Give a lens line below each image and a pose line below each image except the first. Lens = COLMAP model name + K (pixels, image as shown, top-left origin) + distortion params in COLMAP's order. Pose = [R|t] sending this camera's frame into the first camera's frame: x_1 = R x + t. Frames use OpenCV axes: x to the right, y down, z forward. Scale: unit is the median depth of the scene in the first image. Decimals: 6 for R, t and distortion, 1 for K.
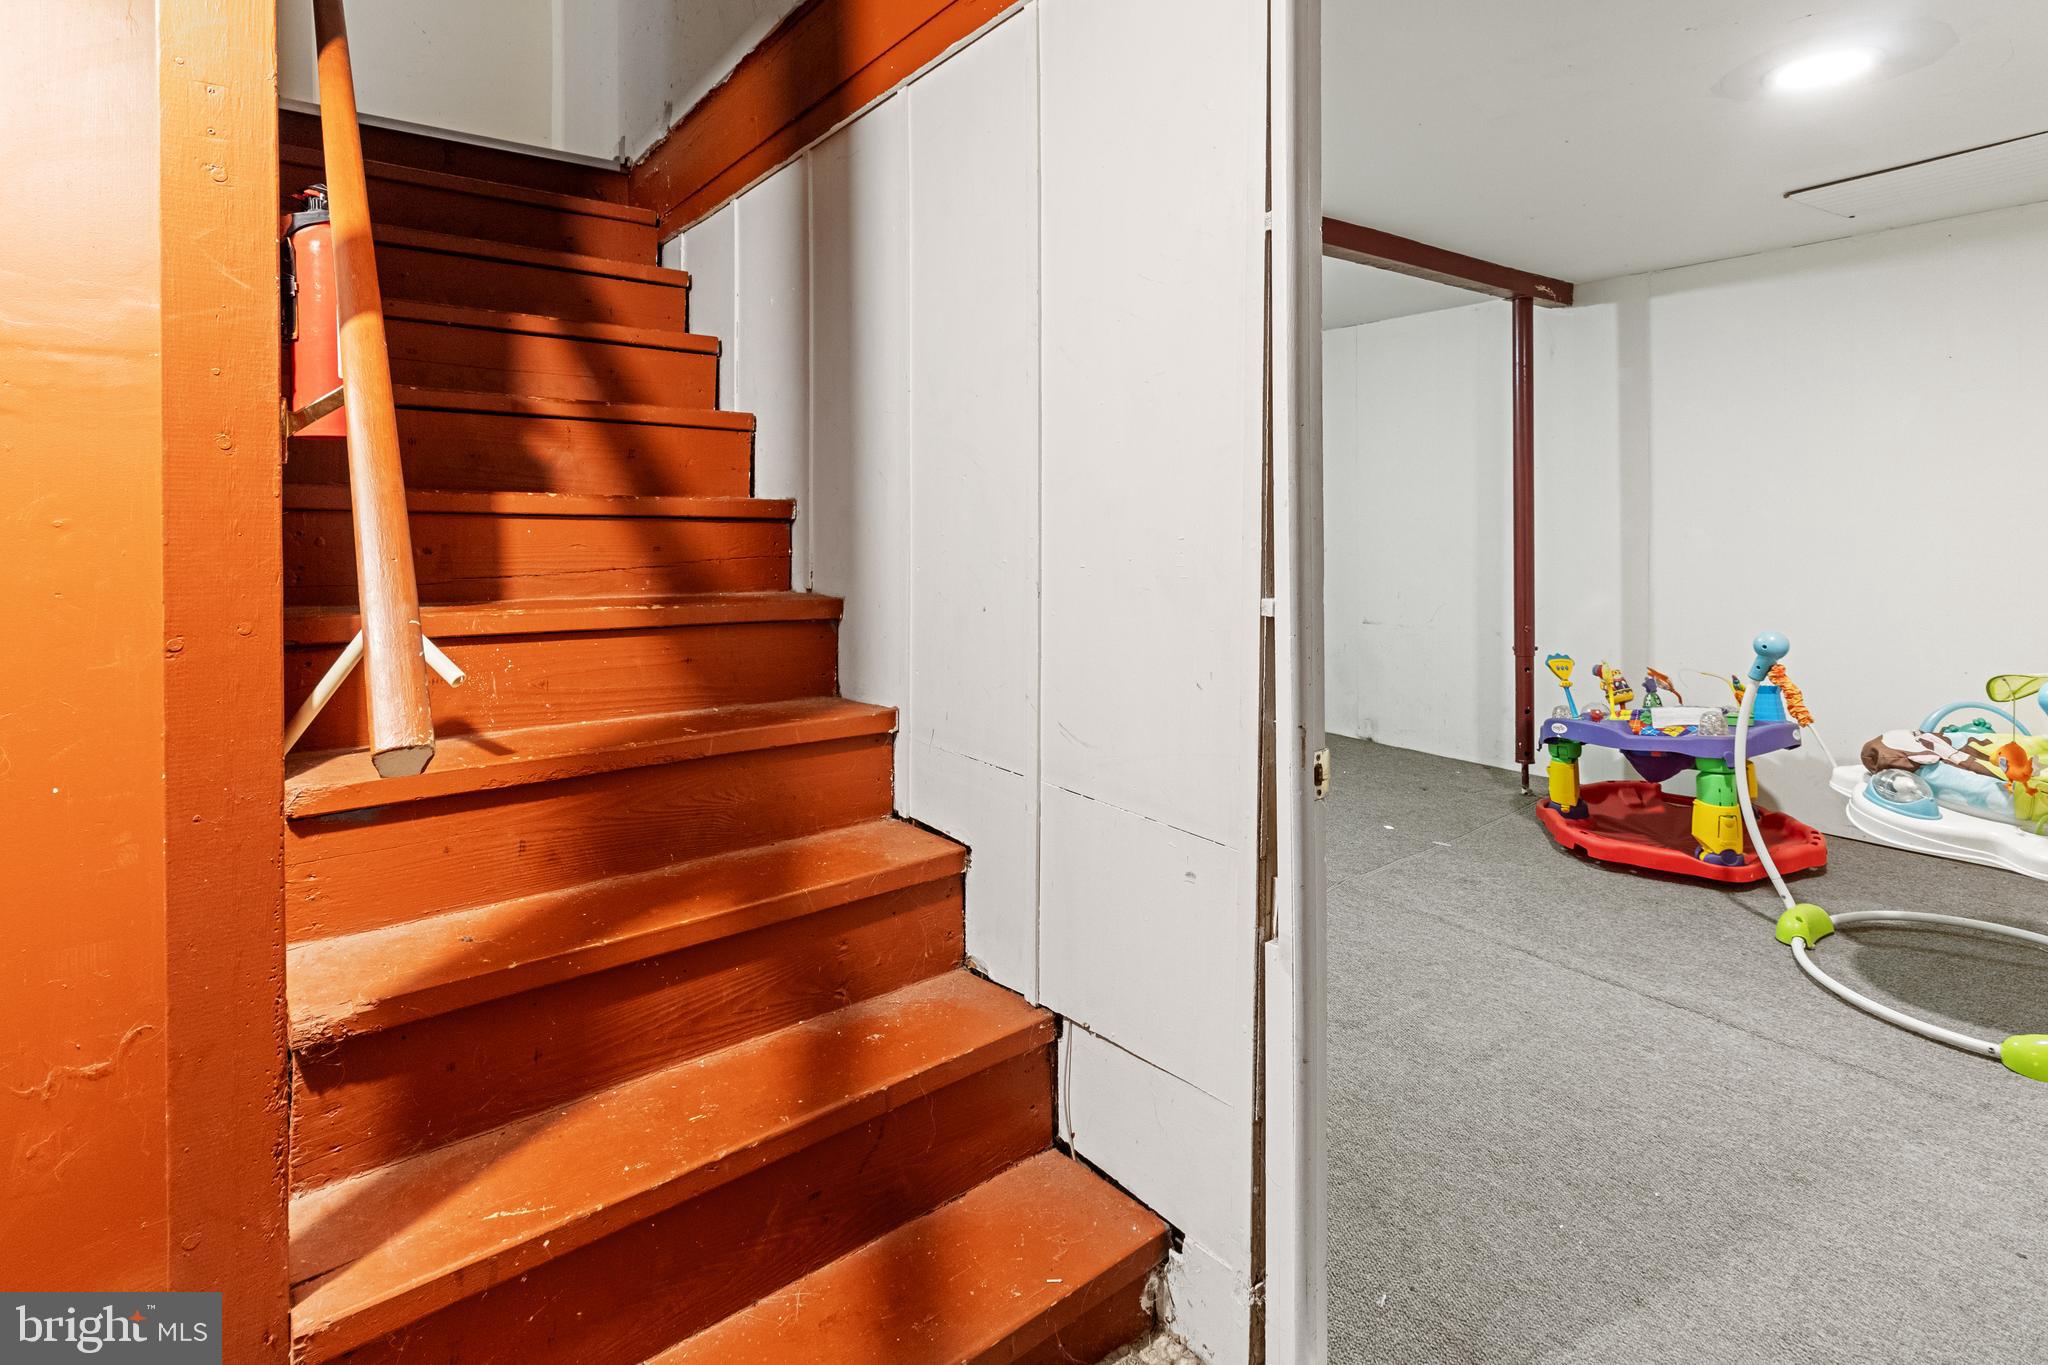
lens RADIAL K [[960.4, 0, 1068.0], [0, 960.4, 537.1], [0, 0, 1]] dist [-0.000327, 0.000619]
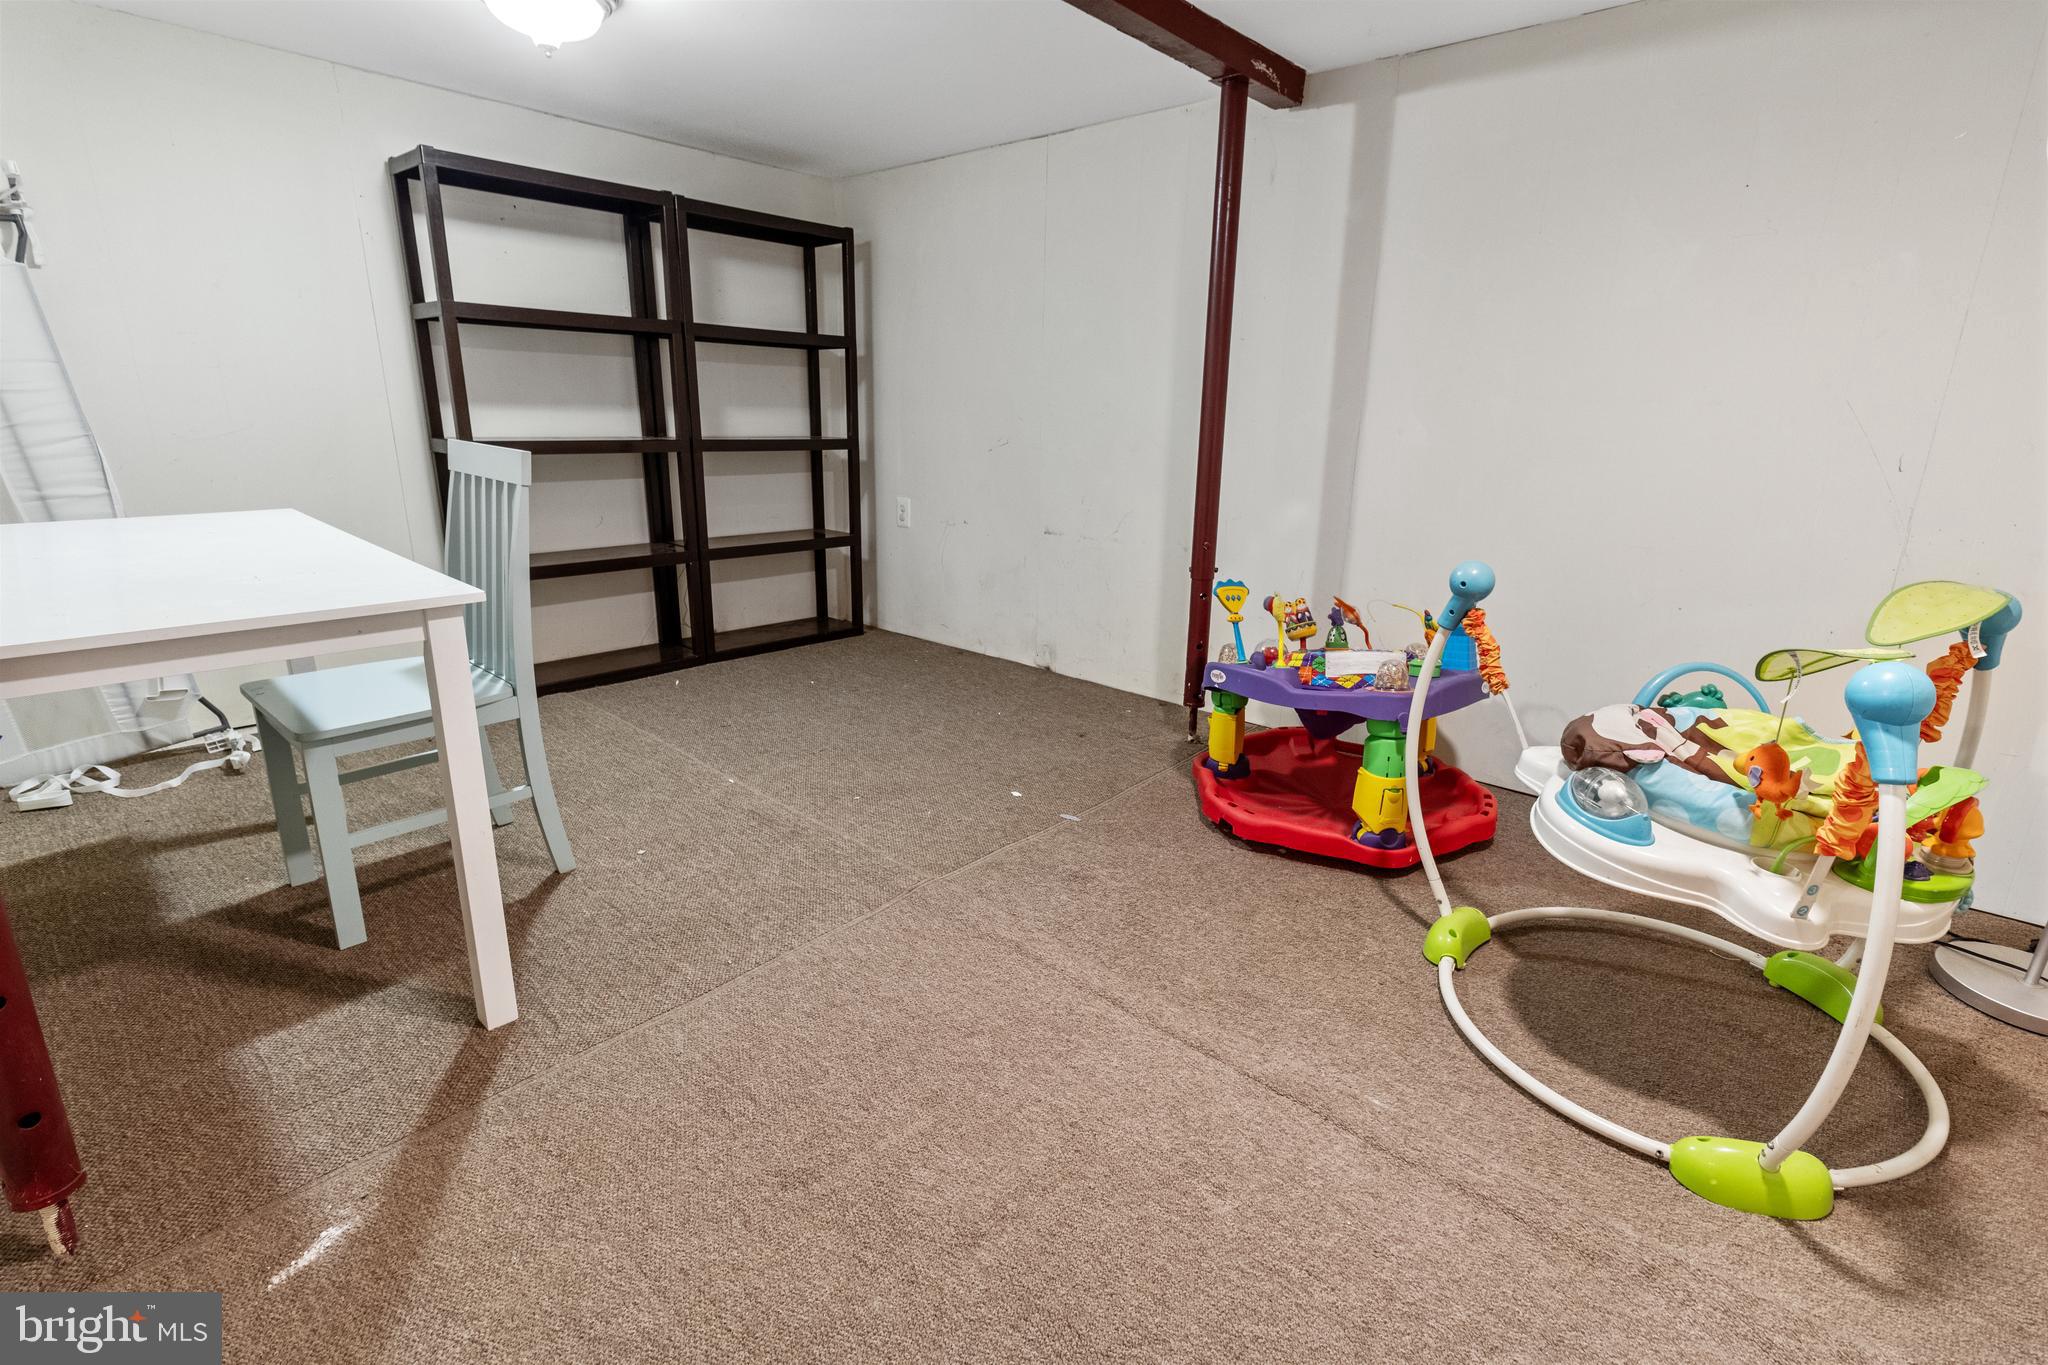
lens RADIAL K [[960.4, 0, 1029.4], [0, 960.4, 680.4], [0, 0, 1]] dist [-0.000327, 0.000619]
pose [[0.980954, -0.016121, 0.193569, 0.238749], [-0.032202, 0.969263, 0.243911, 0.018323], [-0.191551, -0.245498, 0.950284, 0.324227]]
